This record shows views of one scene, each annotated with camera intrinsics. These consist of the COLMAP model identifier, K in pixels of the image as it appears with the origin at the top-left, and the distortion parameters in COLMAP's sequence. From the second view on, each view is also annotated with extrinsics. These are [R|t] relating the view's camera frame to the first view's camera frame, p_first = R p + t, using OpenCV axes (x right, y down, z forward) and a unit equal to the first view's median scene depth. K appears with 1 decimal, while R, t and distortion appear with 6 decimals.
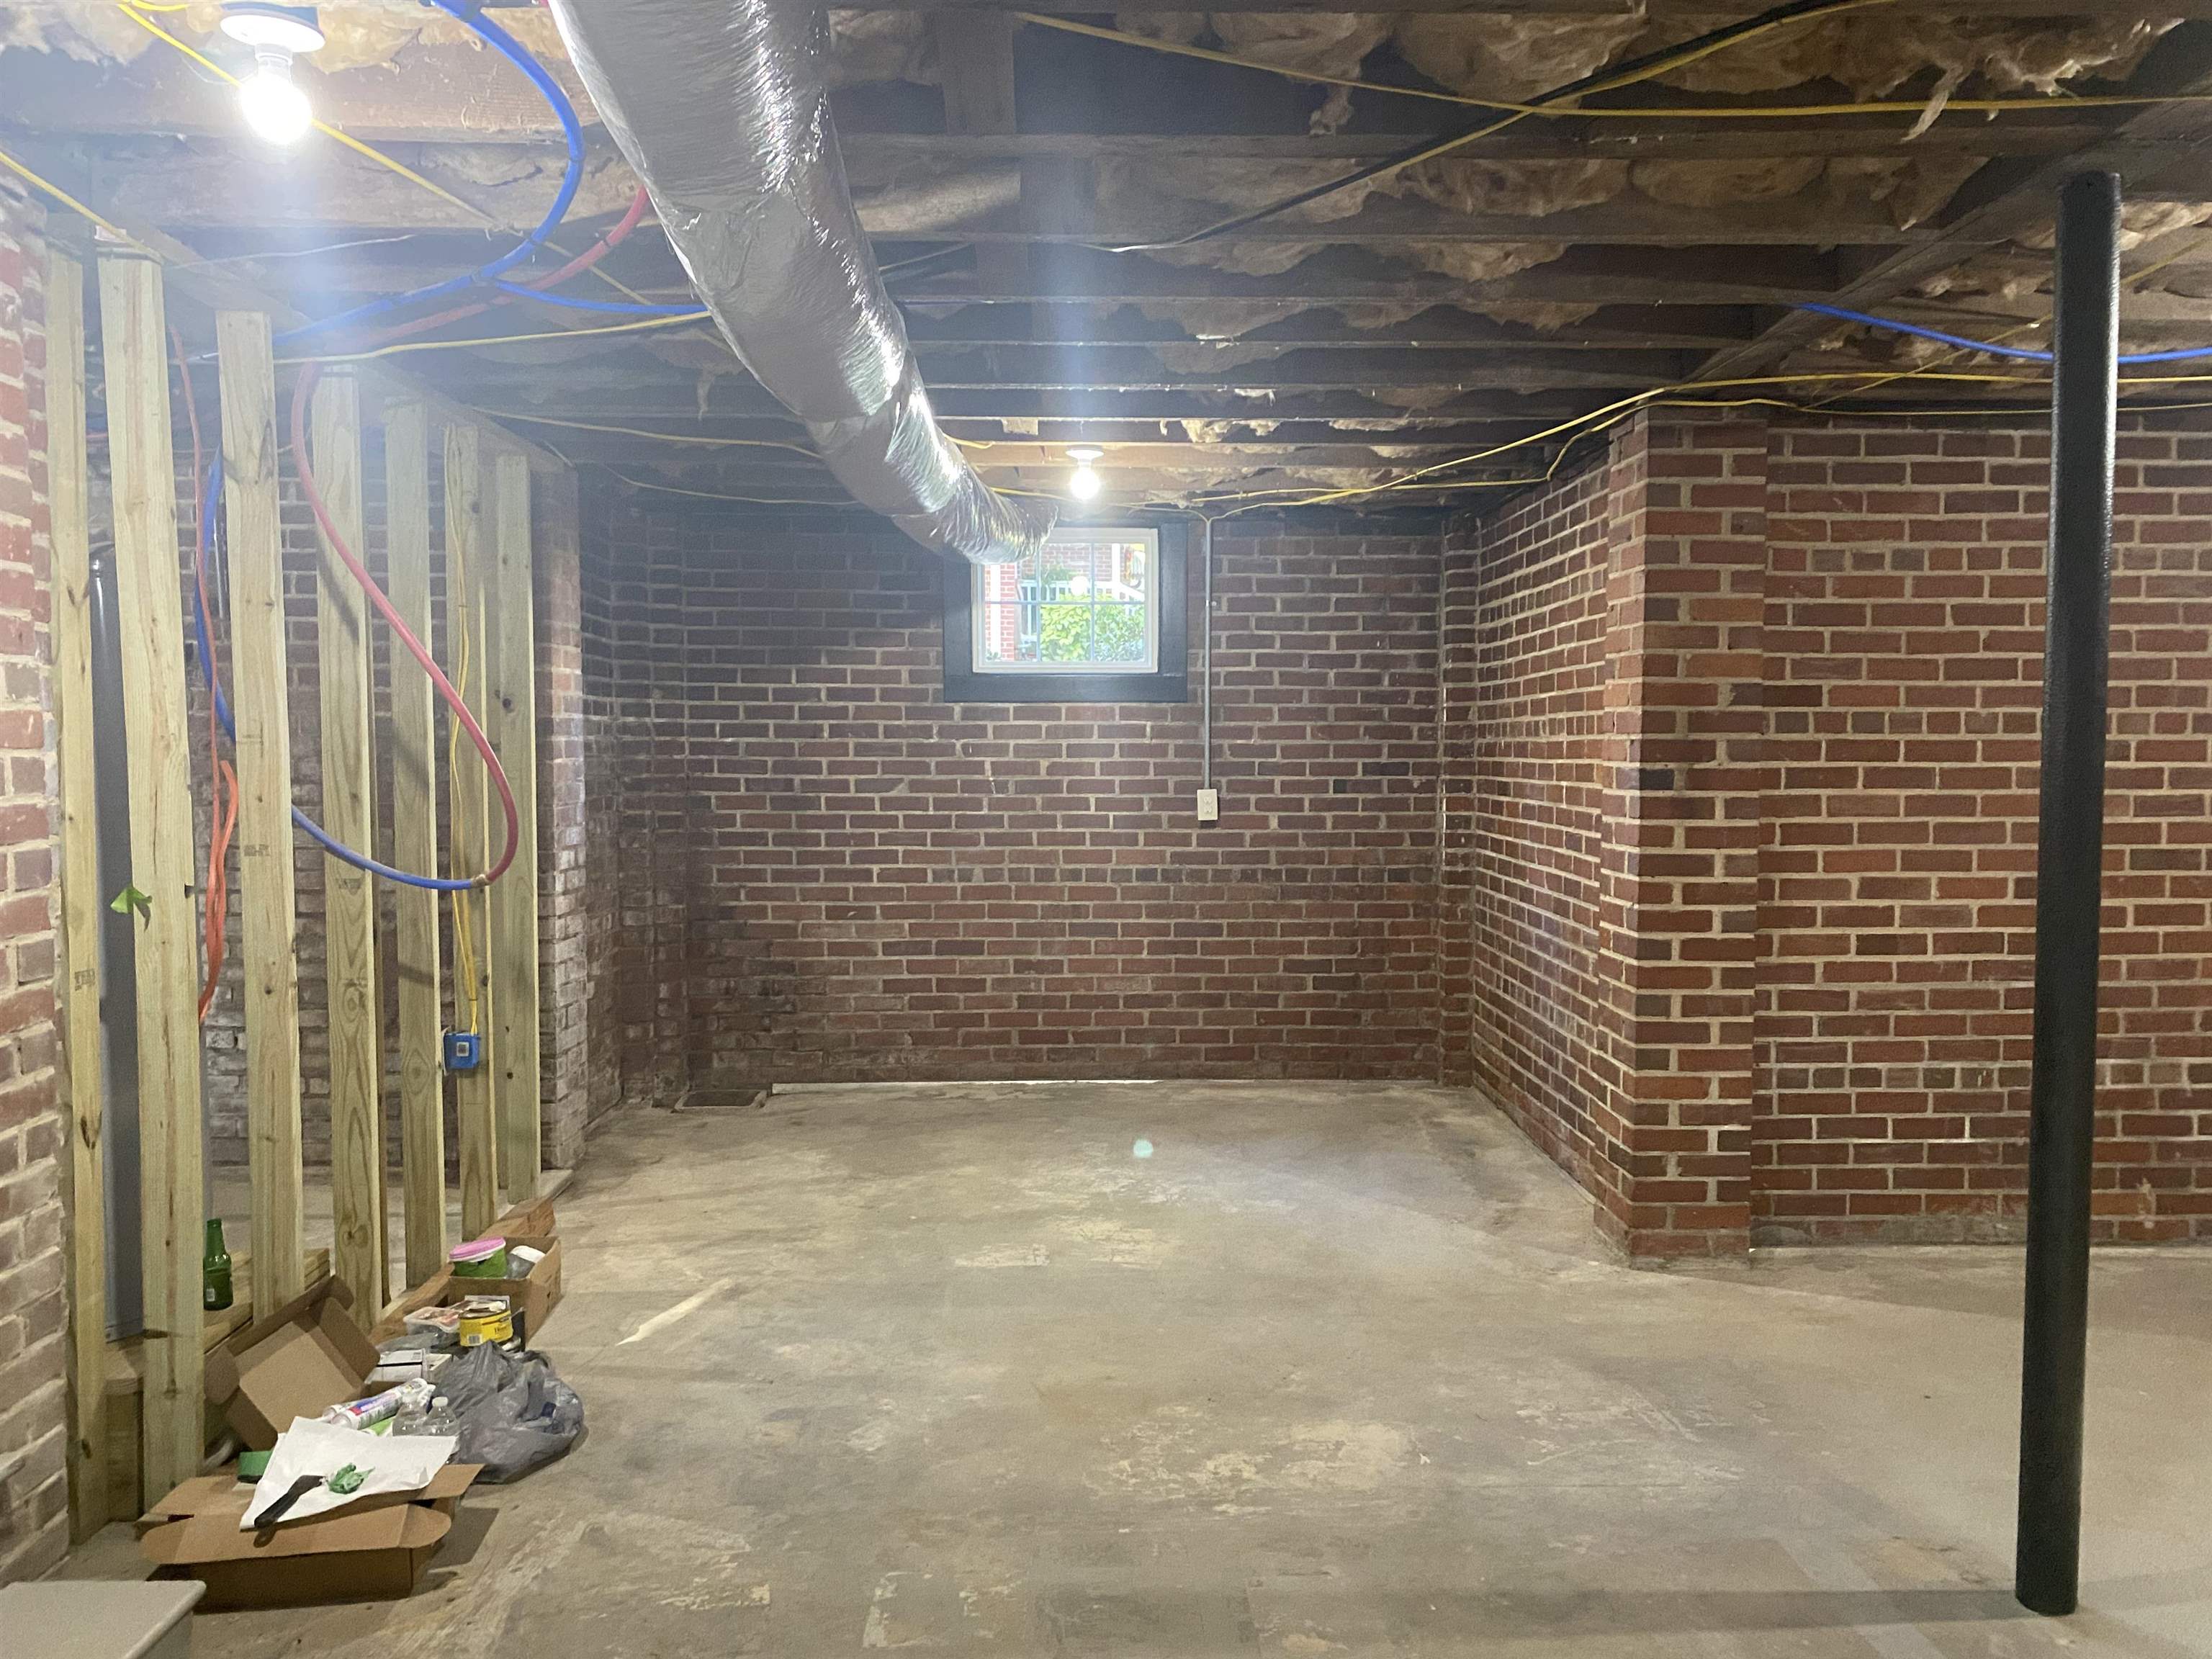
lens RADIAL K [[1692.8, 0, 1104.3], [0, 1692.8, 829.7], [0, 0, 1]] dist [0.027558, -0.008909]
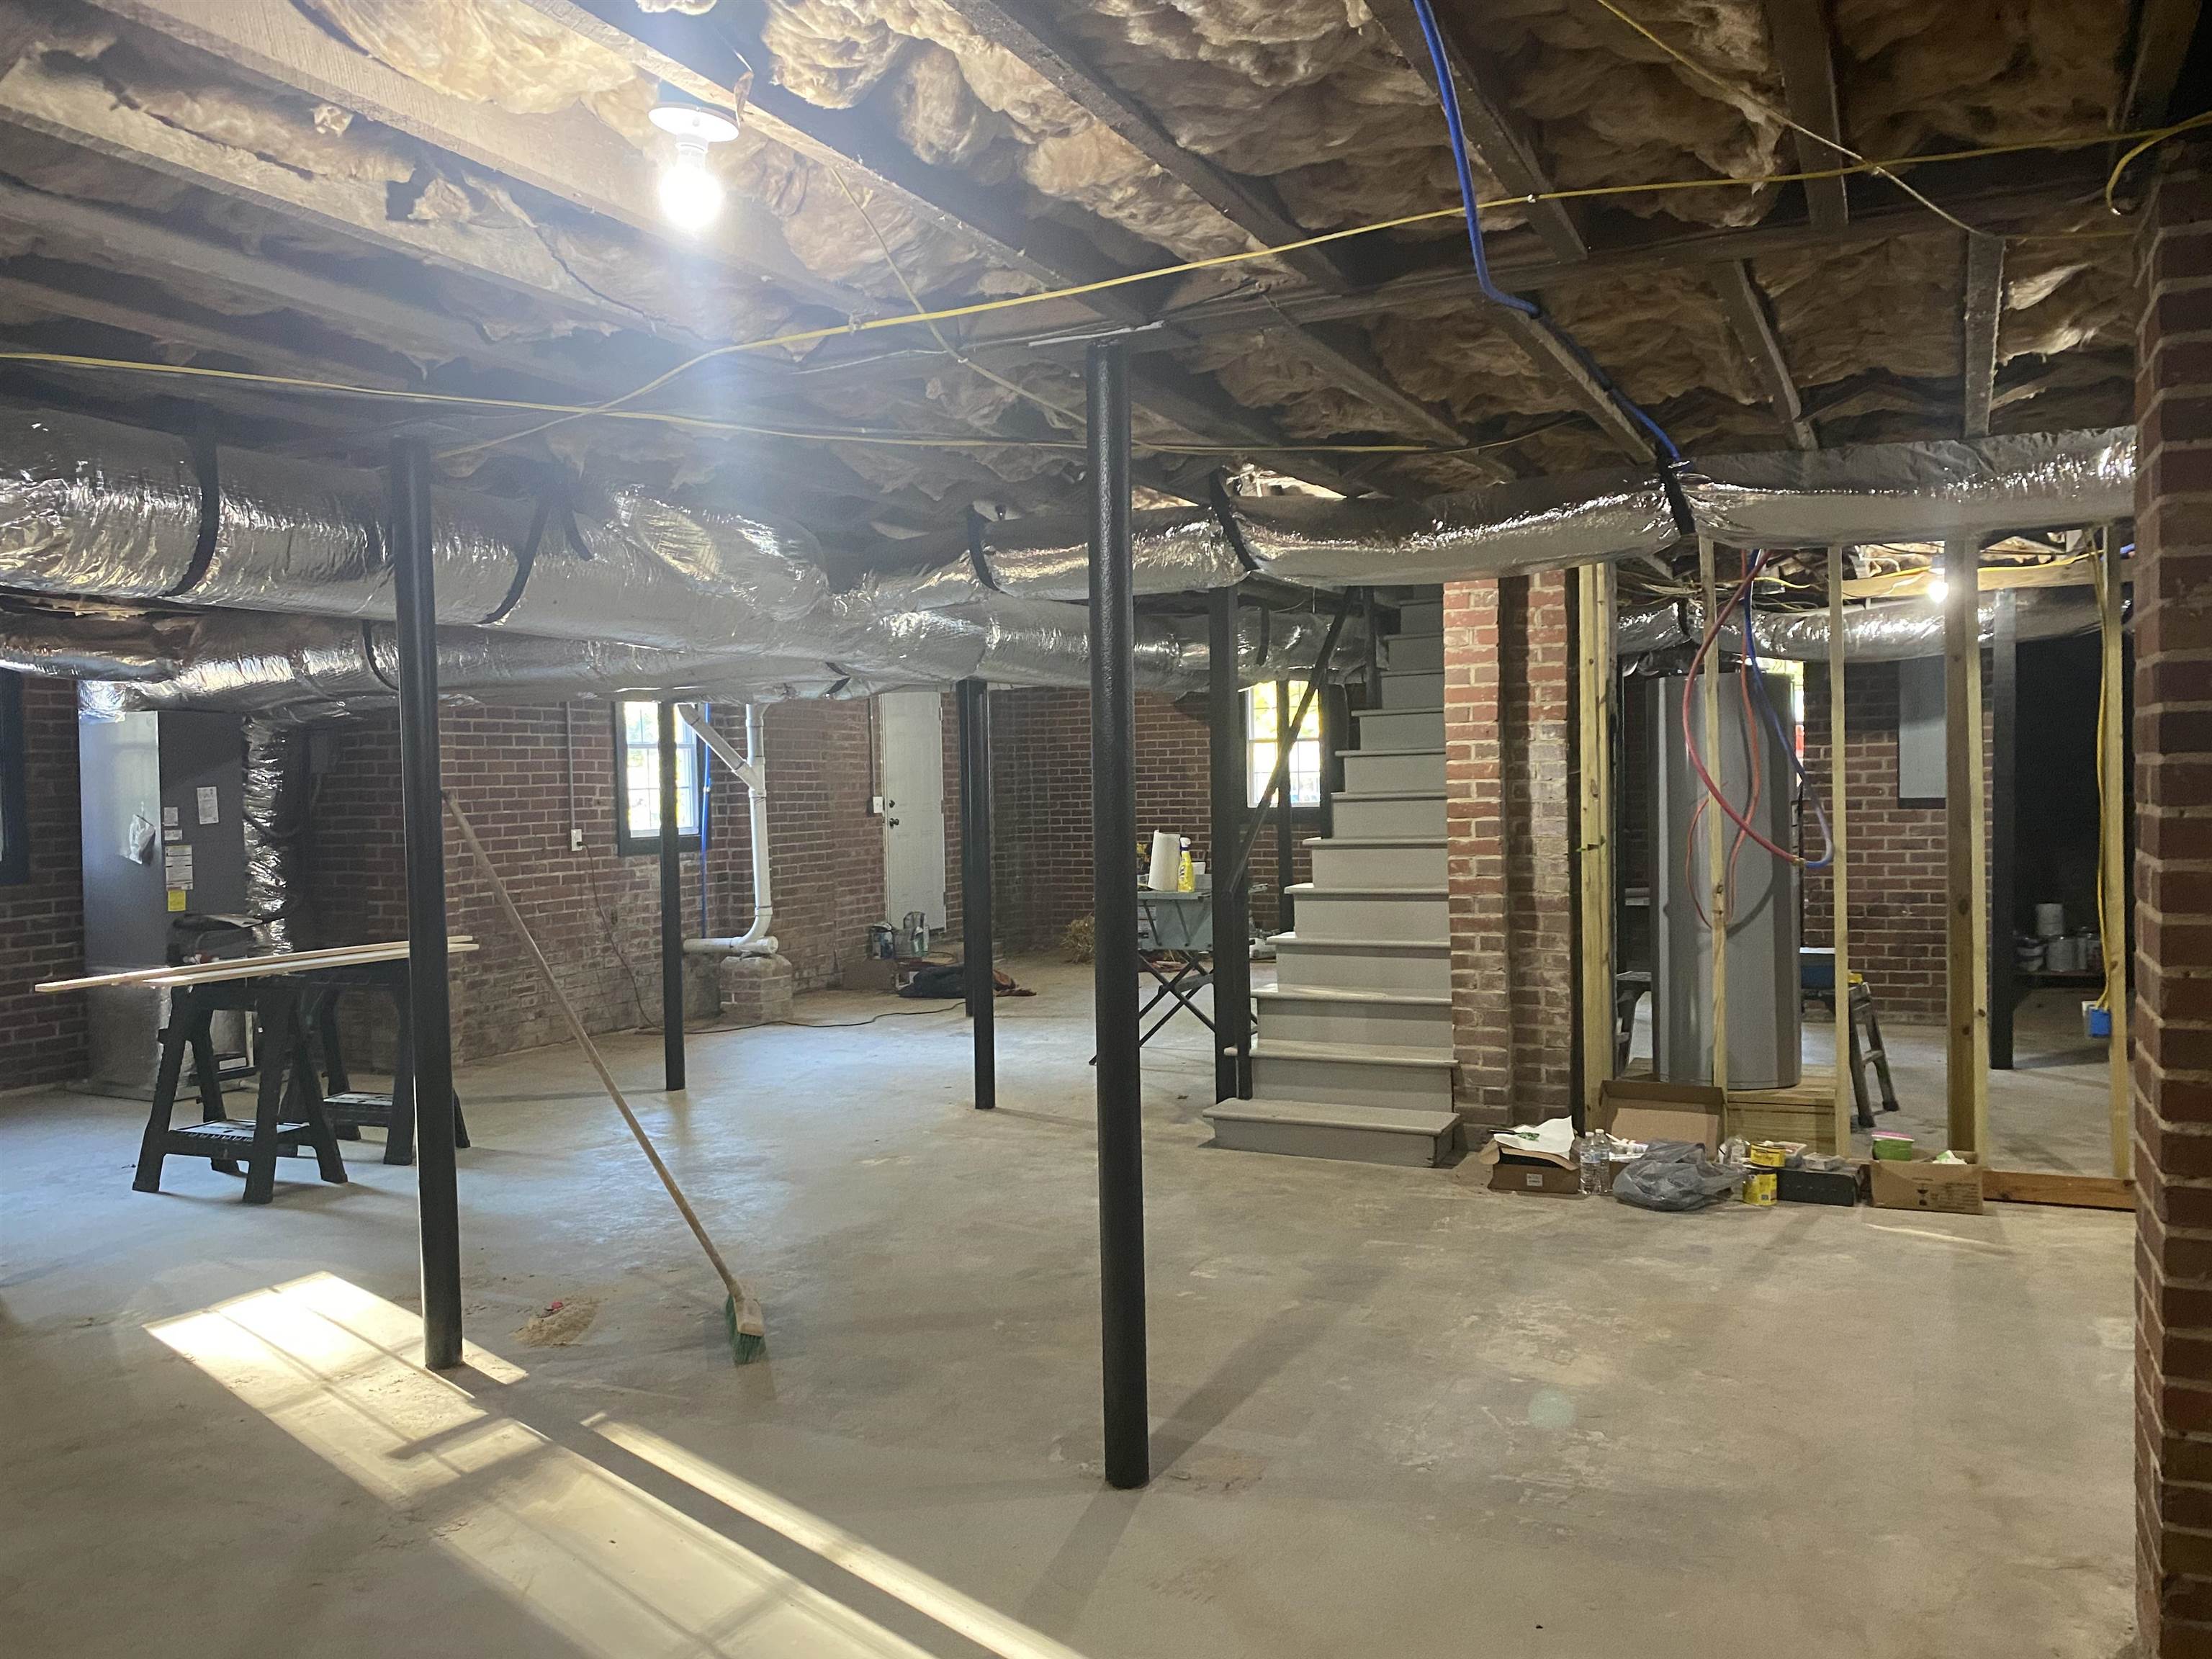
lens RADIAL K [[1692.8, 0, 1104.9], [0, 1692.8, 829.2], [0, 0, 1]] dist [0.027558, -0.008909]
pose [[-0.459073, 0.038831, -0.887550, 1.330382], [-0.019302, 0.998372, 0.053664, -0.073003], [0.888189, 0.041767, -0.457576, 1.238968]]
